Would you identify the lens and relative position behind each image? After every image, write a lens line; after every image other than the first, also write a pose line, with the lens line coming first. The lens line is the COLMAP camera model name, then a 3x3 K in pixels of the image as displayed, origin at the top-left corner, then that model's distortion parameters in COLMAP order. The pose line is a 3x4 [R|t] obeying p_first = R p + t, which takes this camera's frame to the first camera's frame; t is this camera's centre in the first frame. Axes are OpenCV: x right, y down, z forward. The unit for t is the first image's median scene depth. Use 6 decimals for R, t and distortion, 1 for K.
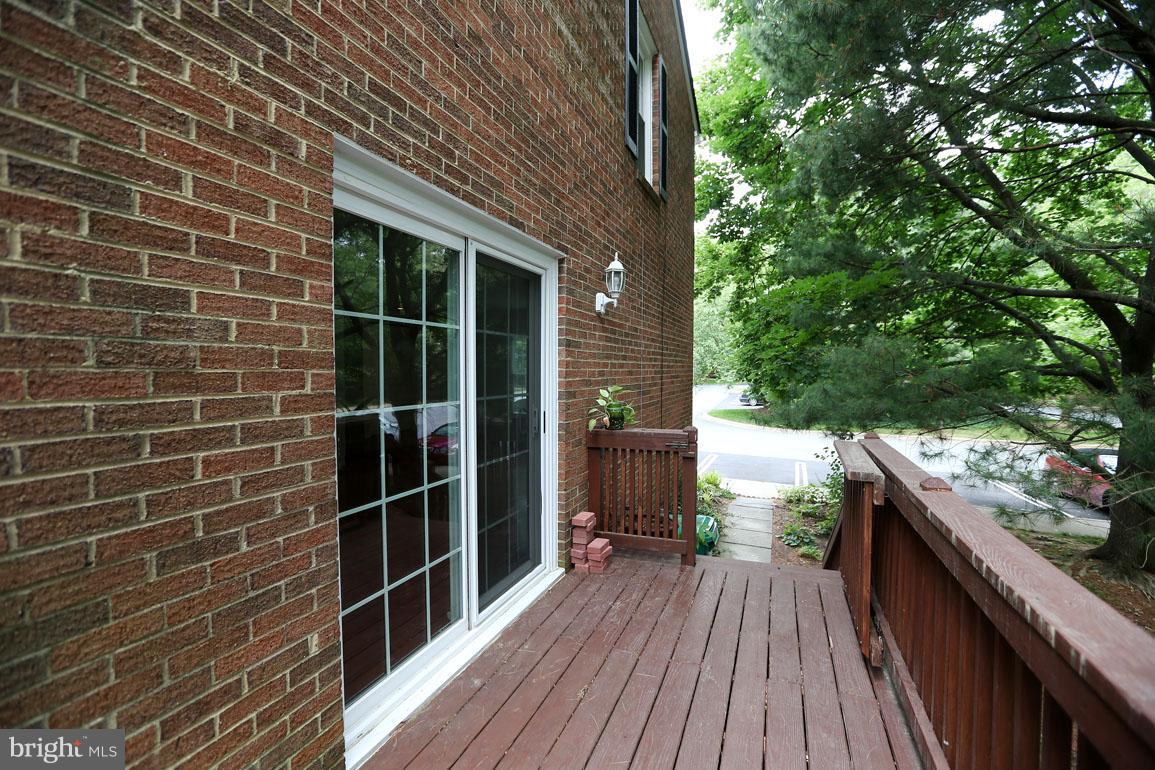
lens RADIAL K [[523.2, 0, 576.4], [0, 523.2, 389.9], [0, 0, 1]] dist [-0.060477, 0.025714]
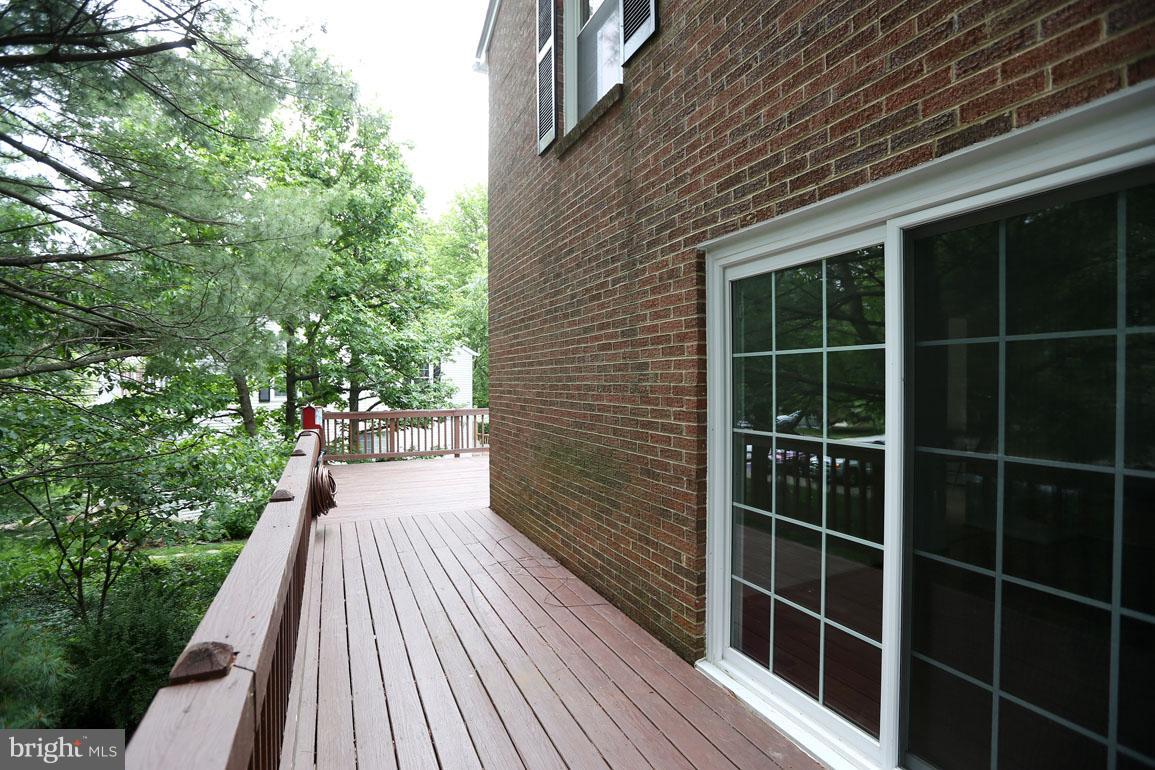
lens RADIAL K [[523.2, 0, 576.4], [0, 523.2, 389.9], [0, 0, 1]] dist [-0.060477, 0.025714]
pose [[-0.687081, 0.012118, -0.726480, 0.914648], [-0.026771, 0.998760, 0.041978, -0.116203], [0.726088, 0.048291, -0.685904, 1.798149]]
